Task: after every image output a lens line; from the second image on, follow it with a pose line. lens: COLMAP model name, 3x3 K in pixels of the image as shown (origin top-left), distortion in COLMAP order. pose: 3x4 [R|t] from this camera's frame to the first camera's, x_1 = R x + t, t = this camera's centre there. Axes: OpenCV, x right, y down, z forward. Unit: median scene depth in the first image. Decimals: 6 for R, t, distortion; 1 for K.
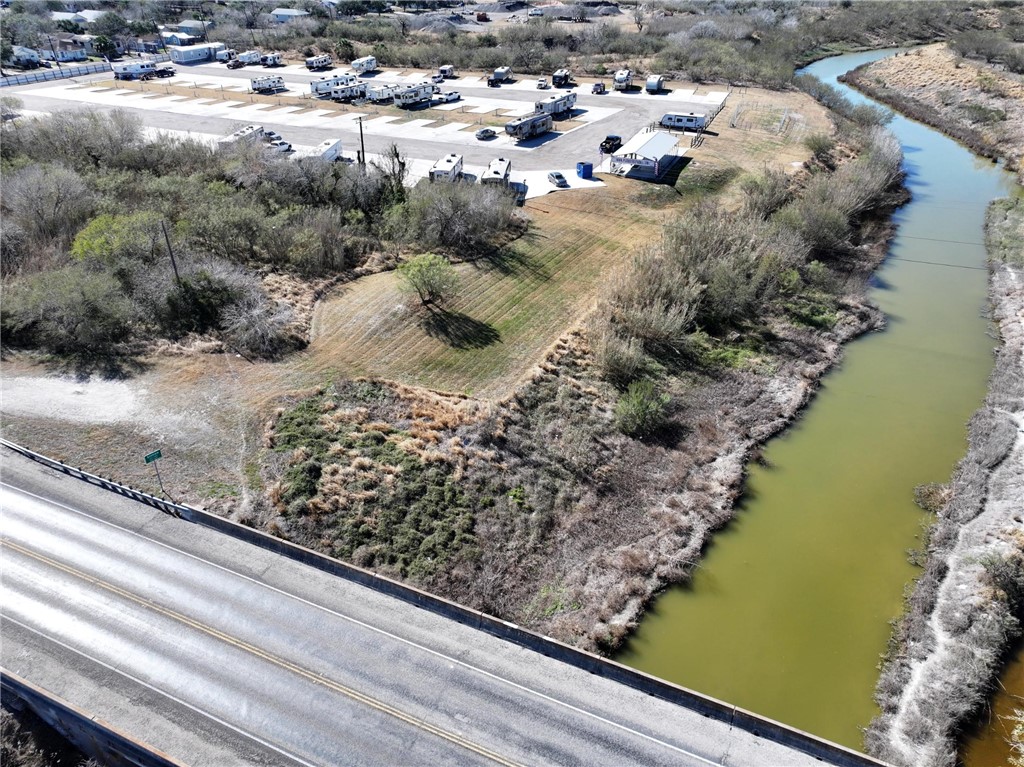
lens RADIAL K [[719.1, 0, 514.4], [0, 719.1, 383.3], [0, 0, 1]] dist [-0.004318, 0.023825]
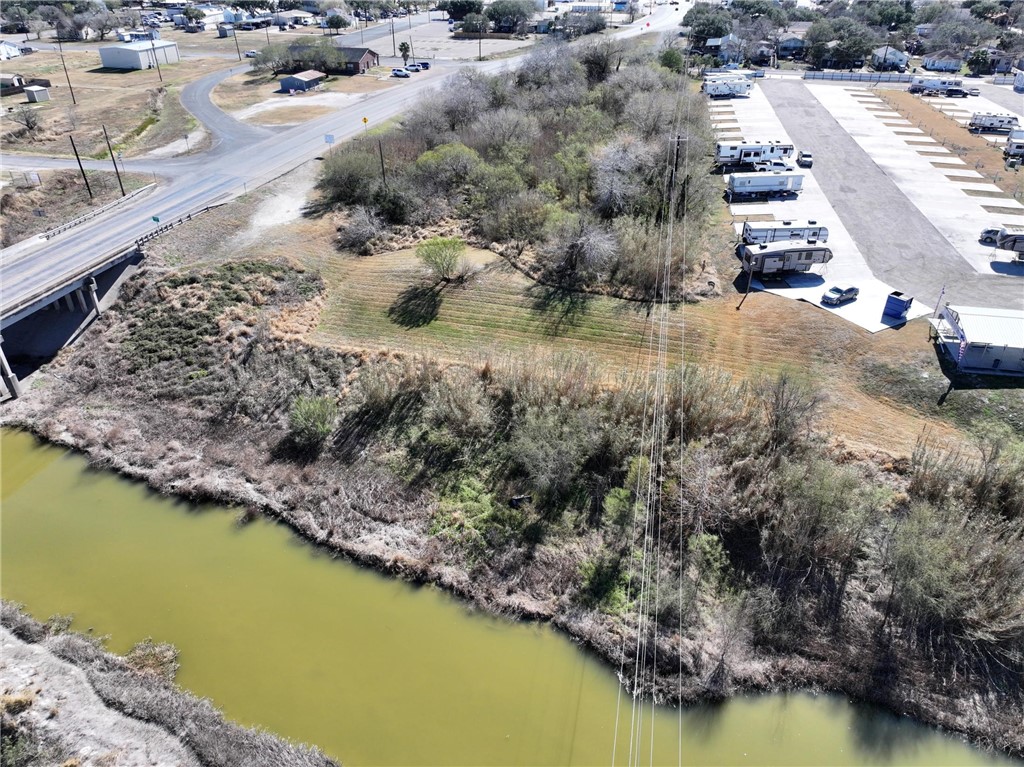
lens RADIAL K [[719.1, 0, 514.4], [0, 719.1, 383.3], [0, 0, 1]] dist [-0.004318, 0.023825]
pose [[0.208472, 0.511798, -0.833428, 0.919850], [-0.519526, 0.779933, 0.348994, -0.439557], [0.828633, 0.360232, 0.428487, 0.698820]]
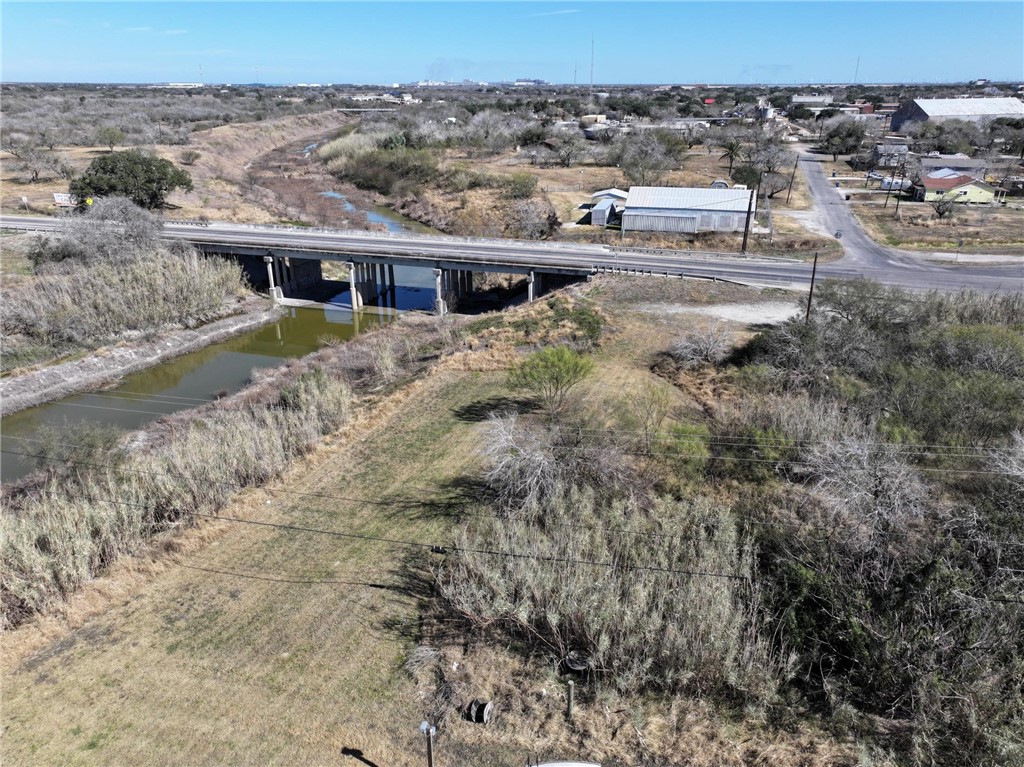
lens RADIAL K [[719.1, 0, 514.4], [0, 719.1, 383.3], [0, 0, 1]] dist [-0.004318, 0.023825]
pose [[-0.990873, 0.050399, -0.125026, 0.012270], [-0.072536, 0.582415, 0.809649, -0.755752], [0.113623, 0.811328, -0.573443, 1.448569]]
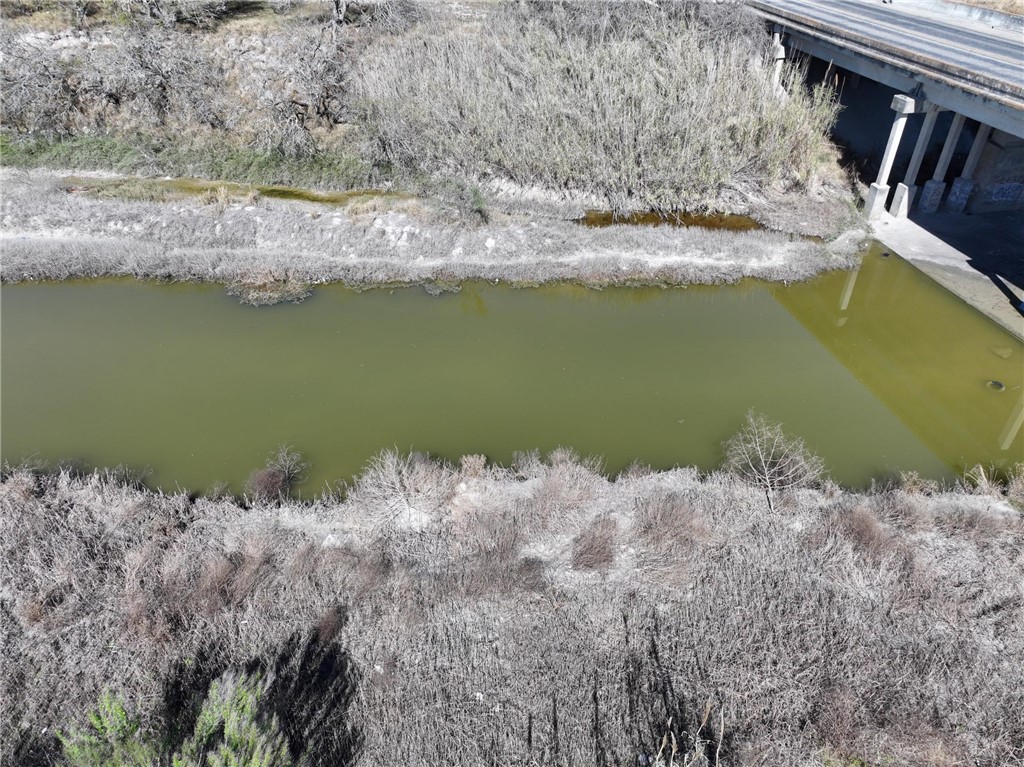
lens RADIAL K [[719.1, 0, 514.4], [0, 719.1, 383.3], [0, 0, 1]] dist [-0.004318, 0.023825]
pose [[-0.591190, -0.479329, 0.648643, 0.041841], [0.422857, 0.500631, 0.755355, -0.127111], [-0.686794, 0.720841, -0.093280, 0.770881]]
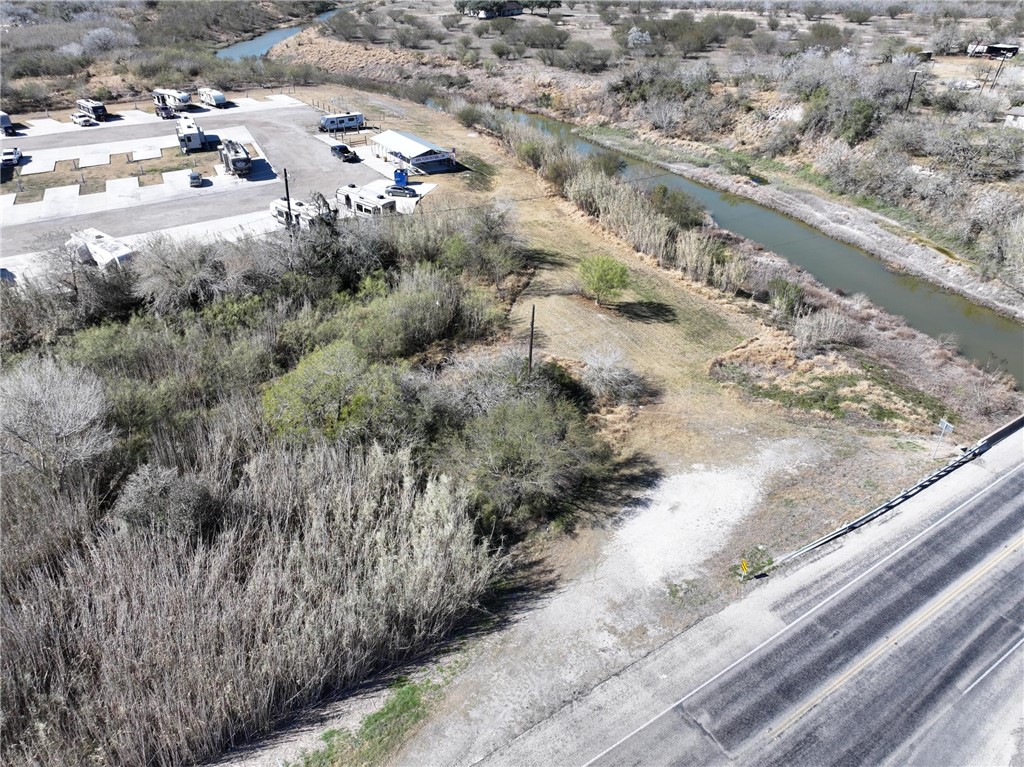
lens RADIAL K [[719.1, 0, 514.4], [0, 719.1, 383.3], [0, 0, 1]] dist [-0.004318, 0.023825]
pose [[0.530340, -0.445078, 0.721557, -0.990806], [0.443018, 0.871150, 0.211736, -0.291884], [-0.722824, 0.207371, 0.659184, 0.461063]]
